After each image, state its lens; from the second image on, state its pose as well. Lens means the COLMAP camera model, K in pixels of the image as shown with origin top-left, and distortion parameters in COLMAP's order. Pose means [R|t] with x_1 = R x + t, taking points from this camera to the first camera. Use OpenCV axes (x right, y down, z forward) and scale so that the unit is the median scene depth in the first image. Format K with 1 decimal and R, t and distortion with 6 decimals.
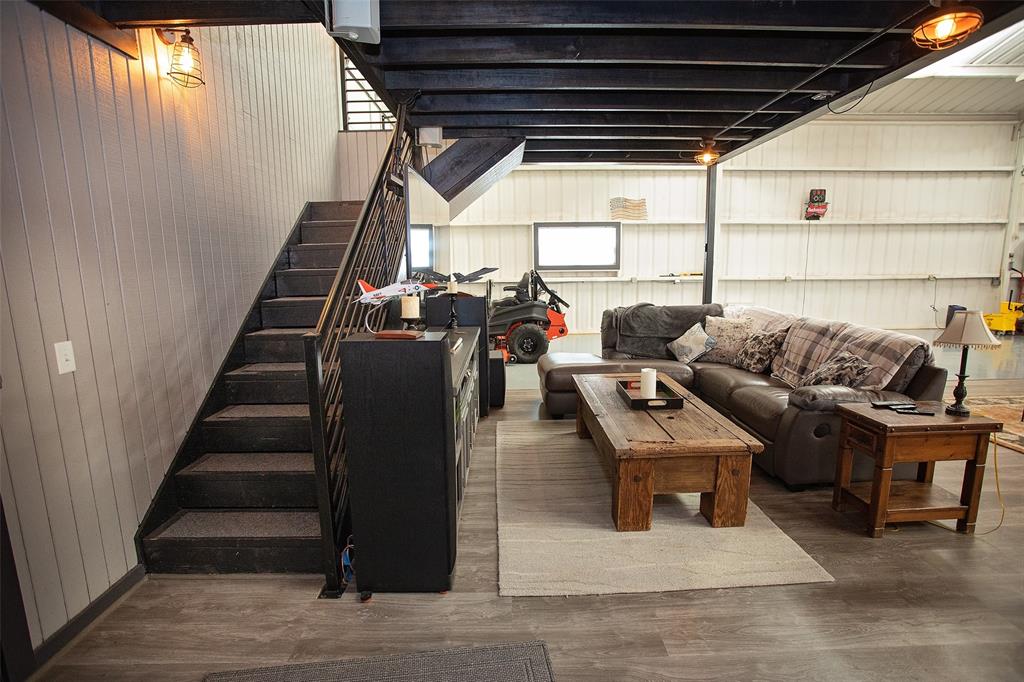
lens RADIAL K [[497.1, 0, 514.9], [0, 497.1, 344.5], [0, 0, 1]] dist [-0.064913, 0.025410]
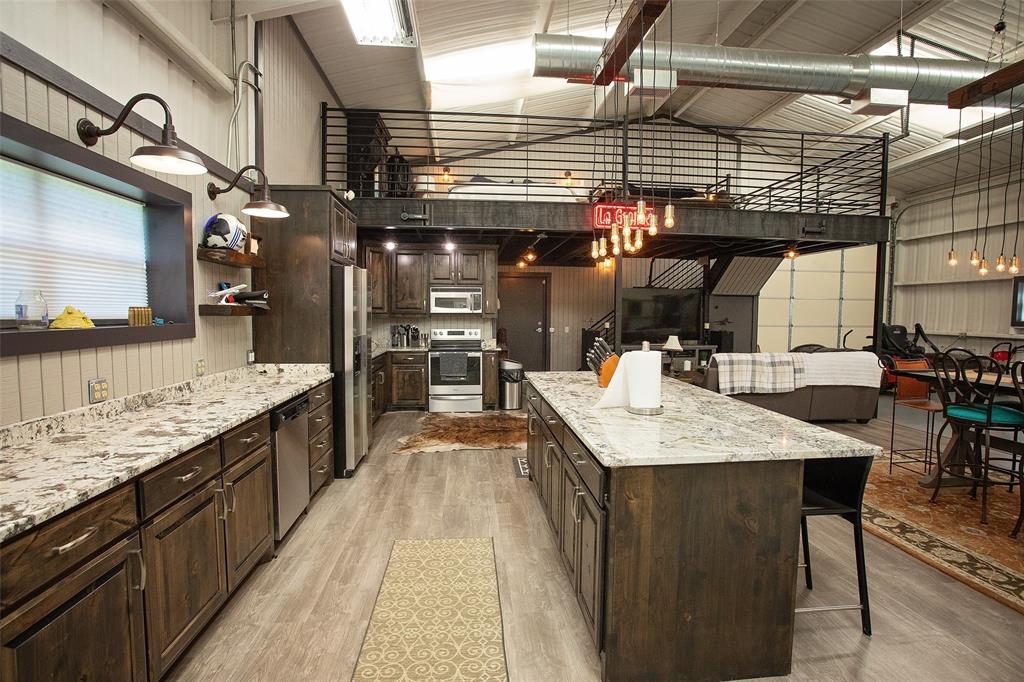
lens RADIAL K [[497.1, 0, 519.9], [0, 497.1, 345.9], [0, 0, 1]] dist [-0.064913, 0.025410]
pose [[0.090026, 0.080670, -0.992667, 2.033645], [-0.168109, 0.983643, 0.064691, -0.030310], [0.981649, 0.161053, 0.102115, -0.021773]]
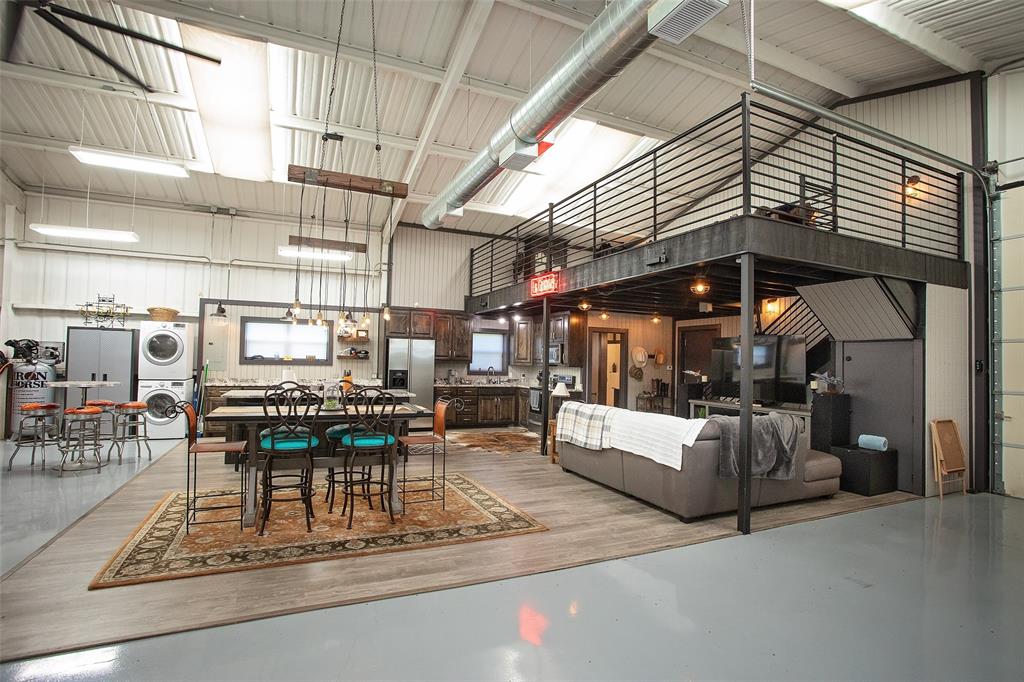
lens RADIAL K [[497.1, 0, 514.9], [0, 497.1, 345.6], [0, 0, 1]] dist [-0.064913, 0.025410]
pose [[-0.915314, -0.019194, -0.402284, 1.397586], [-0.074969, 0.989526, 0.123362, -0.365554], [0.395702, 0.143074, -0.907166, 2.052351]]
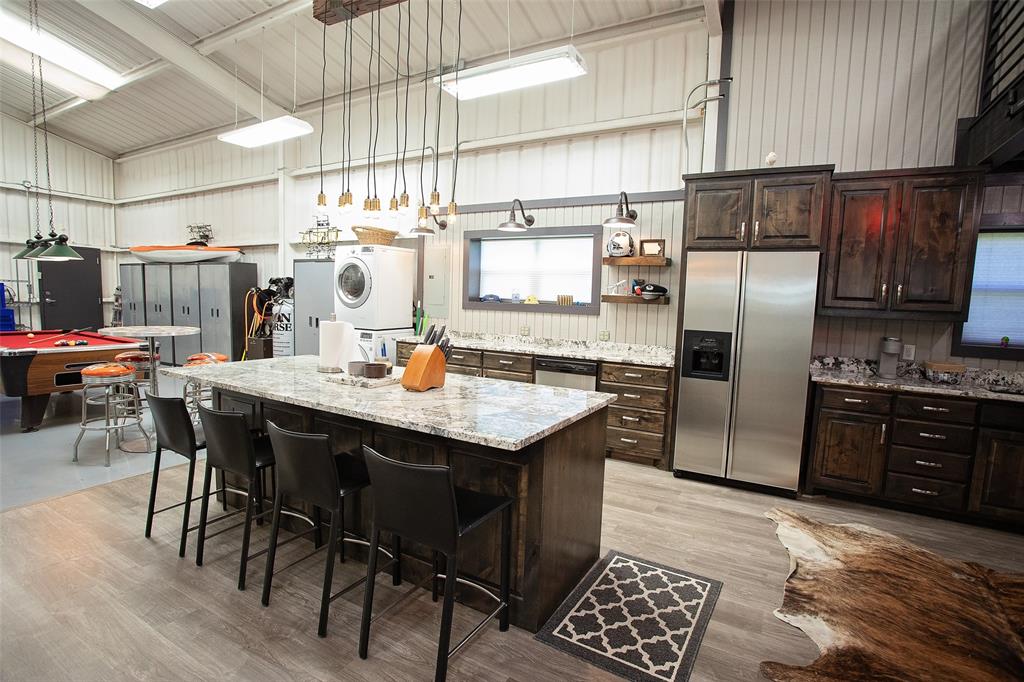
lens RADIAL K [[497.1, 0, 514.0], [0, 497.1, 344.9], [0, 0, 1]] dist [-0.064913, 0.025410]
pose [[-0.861384, -0.065403, 0.503726, 0.805391], [0.059837, 0.971706, 0.228488, -0.130813], [-0.504418, 0.226957, -0.833098, 0.695047]]
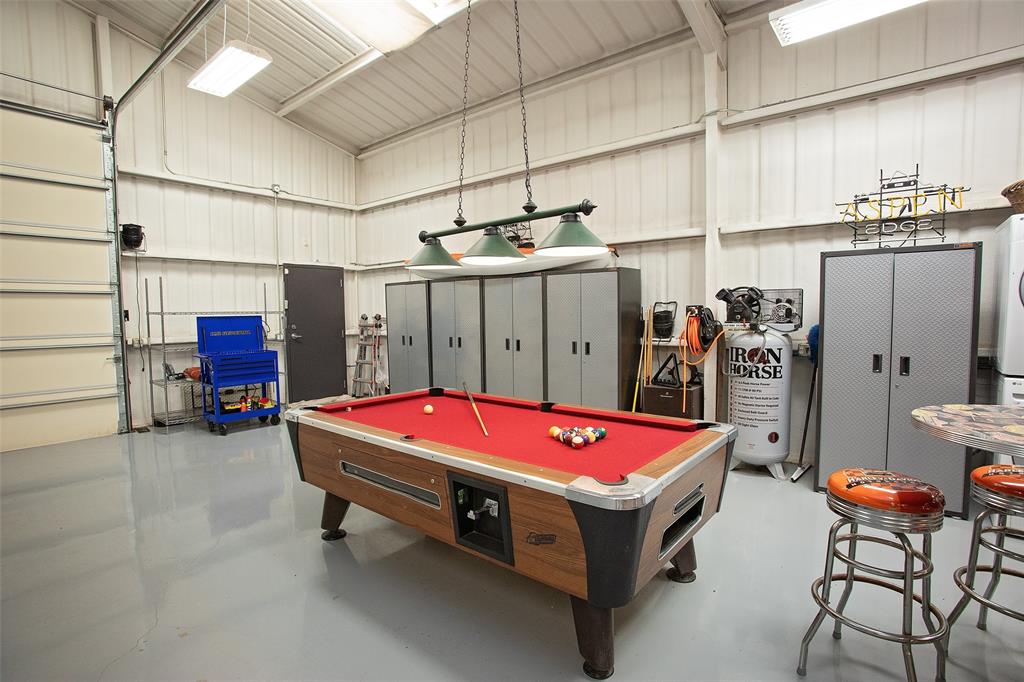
lens RADIAL K [[497.1, 0, 509.8], [0, 497.1, 343.5], [0, 0, 1]] dist [-0.064913, 0.025410]
pose [[-0.761239, -0.021495, 0.648115, 2.097696], [0.127243, 0.975070, 0.181791, -0.151251], [-0.635865, 0.220854, -0.739526, 0.715660]]
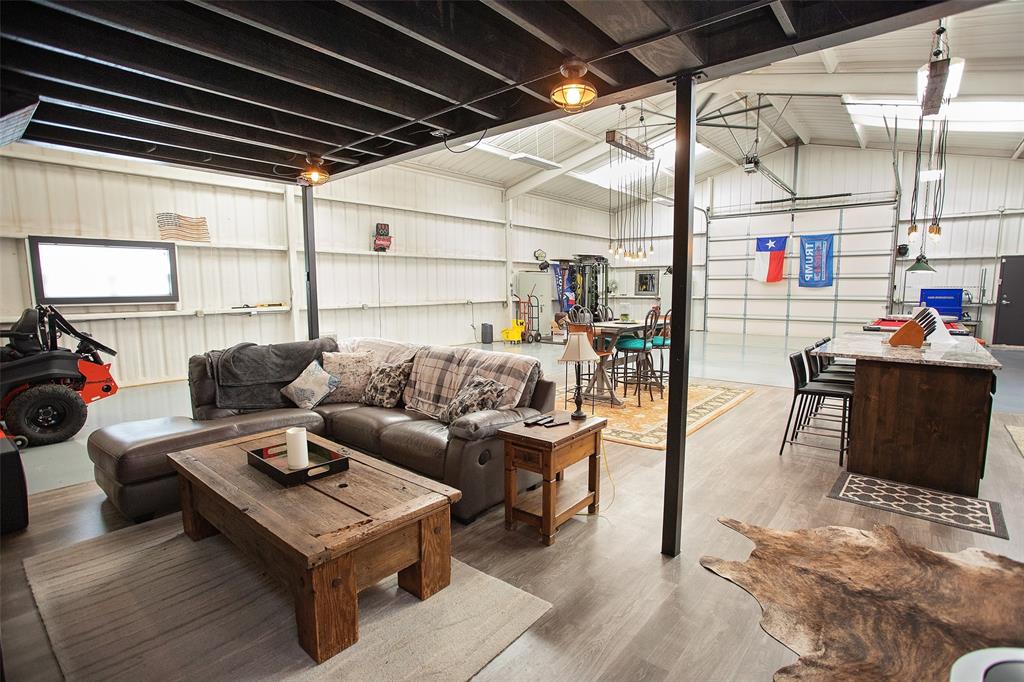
lens RADIAL K [[497.1, 0, 515.4], [0, 497.1, 345.6], [0, 0, 1]] dist [-0.064913, 0.025410]
pose [[0.656096, -0.078043, 0.750631, -0.062300], [0.118105, 0.993001, 0.000012, -0.033837], [-0.745379, 0.088645, 0.660721, 0.170276]]
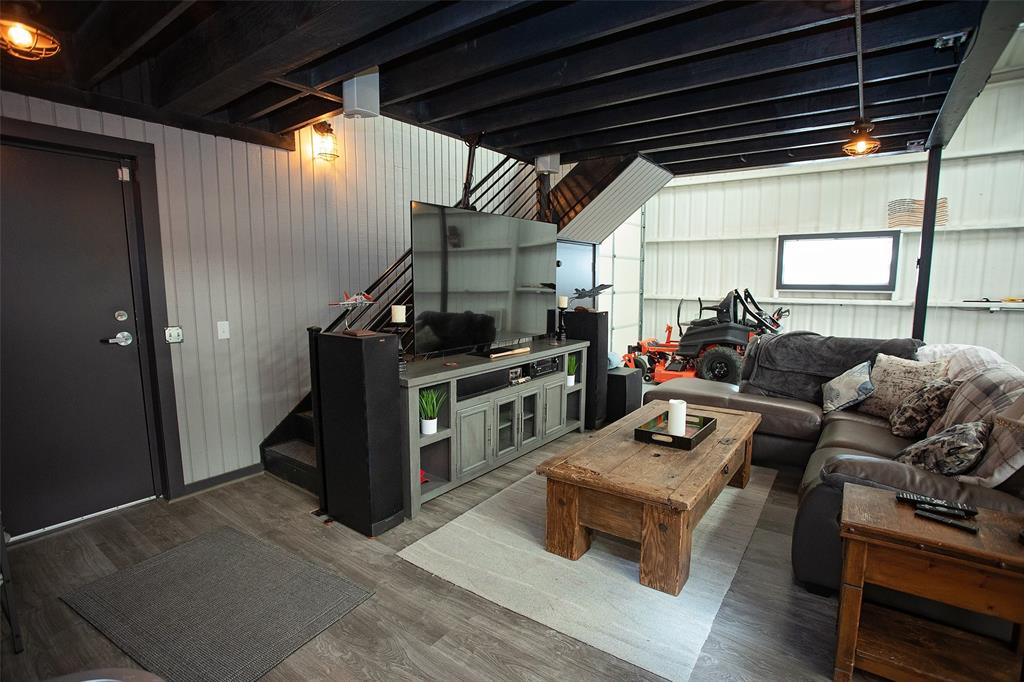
lens RADIAL K [[497.1, 0, 511.7], [0, 497.1, 344.2], [0, 0, 1]] dist [-0.064913, 0.025410]
pose [[0.795960, 0.088548, -0.598838, 0.448947], [-0.105871, 0.994360, 0.006312, -0.020725], [0.596020, 0.058376, 0.800845, 0.087938]]
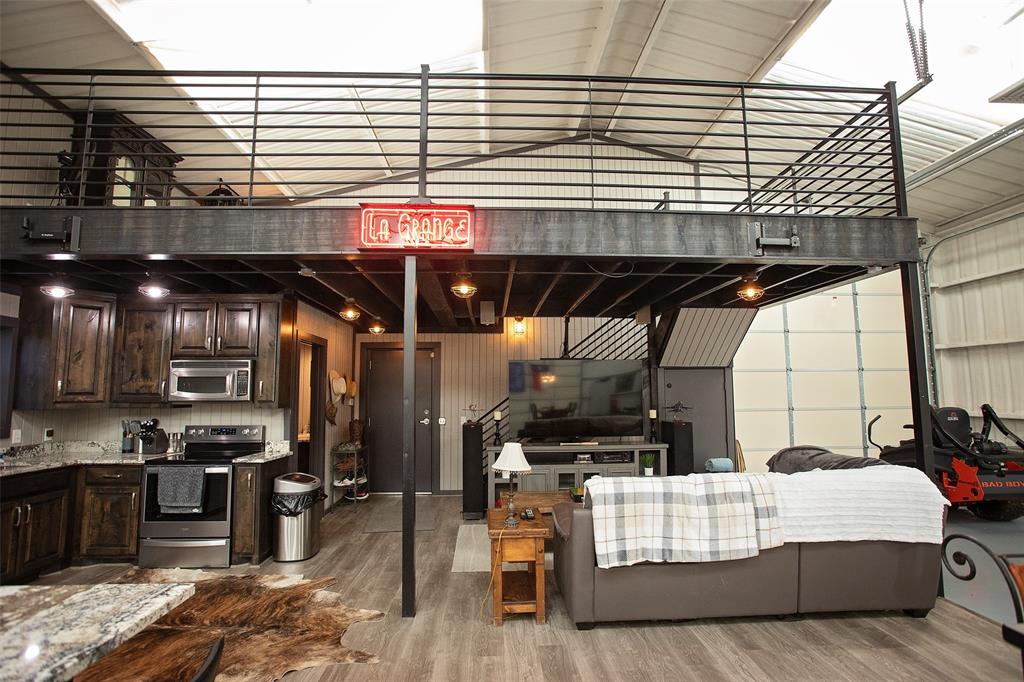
lens RADIAL K [[497.1, 0, 516.1], [0, 497.1, 344.5], [0, 0, 1]] dist [-0.064913, 0.025410]
pose [[0.034906, -0.085276, -0.995746, 1.372554], [-0.155610, 0.983737, -0.089703, -0.126518], [0.987202, 0.158080, 0.021069, 0.554846]]
